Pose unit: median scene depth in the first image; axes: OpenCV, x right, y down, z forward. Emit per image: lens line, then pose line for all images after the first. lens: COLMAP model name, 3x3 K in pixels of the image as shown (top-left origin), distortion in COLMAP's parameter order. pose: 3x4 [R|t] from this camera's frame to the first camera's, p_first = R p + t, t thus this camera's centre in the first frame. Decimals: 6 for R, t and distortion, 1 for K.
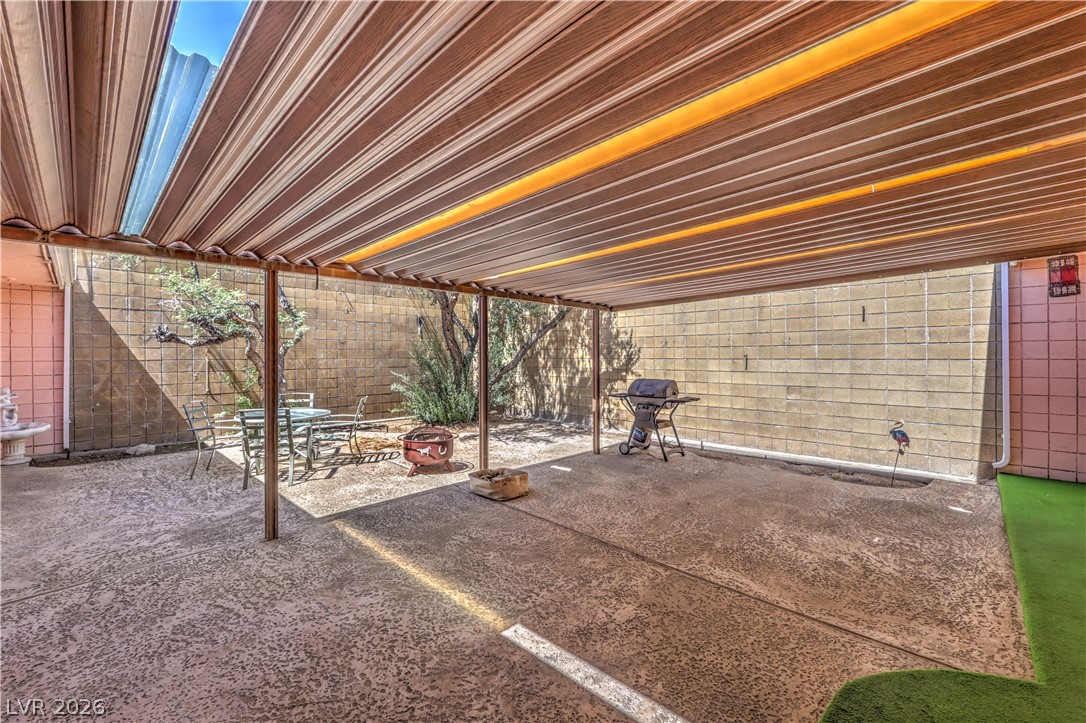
lens RADIAL K [[440.6, 0, 545.7], [0, 440.6, 356.2], [0, 0, 1]] dist [-0.000859, -0.000469]
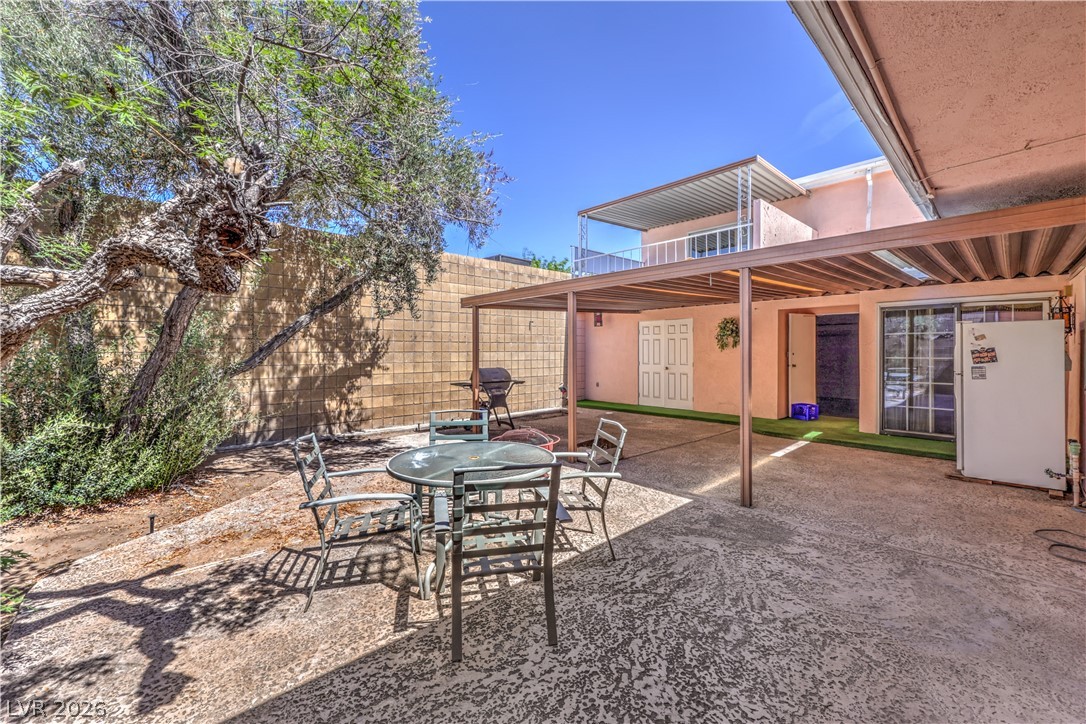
lens RADIAL K [[440.6, 0, 543.1], [0, 440.6, 358.8], [0, 0, 1]] dist [-0.000859, -0.000469]
pose [[0.057562, -0.015233, 0.998226, -1.018202], [0.003987, 0.999879, 0.015028, 0.010689], [-0.998334, 0.003115, 0.057616, 0.835208]]
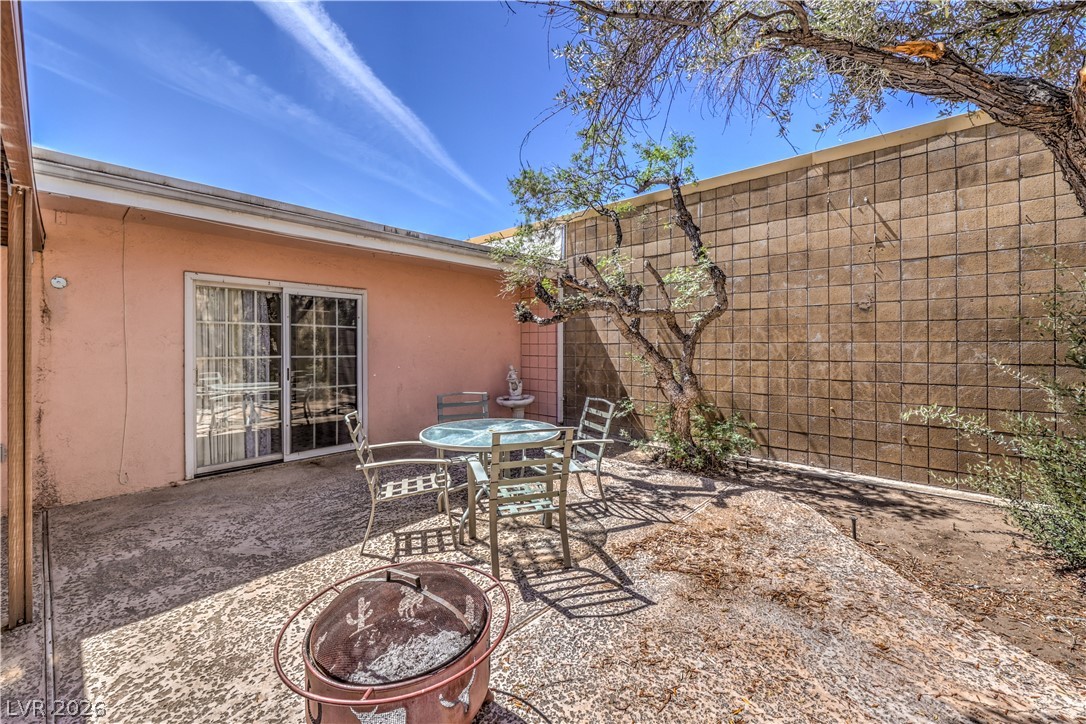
lens RADIAL K [[440.6, 0, 546.8], [0, 440.6, 343.8], [0, 0, 1]] dist [-0.000859, -0.000469]
pose [[0.041966, -0.000871, -0.999119, 0.012895], [-0.001393, 0.999999, -0.000931, 0.012542], [0.999118, 0.001431, 0.041965, 0.983925]]
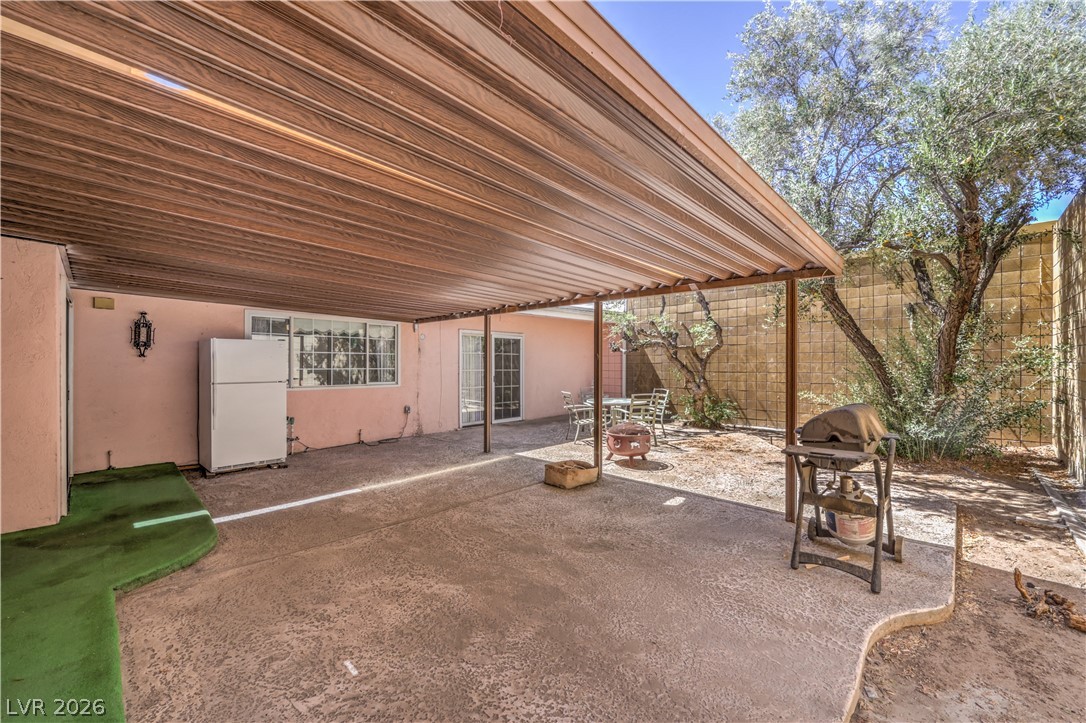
lens RADIAL K [[440.6, 0, 544.4], [0, 440.6, 363.2], [0, 0, 1]] dist [-0.000859, -0.000469]
pose [[0.000019, 0.003382, -0.999994, 0.765926], [-0.001948, 0.999992, 0.003382, 0.006525], [0.999998, 0.001948, 0.000025, 0.719810]]
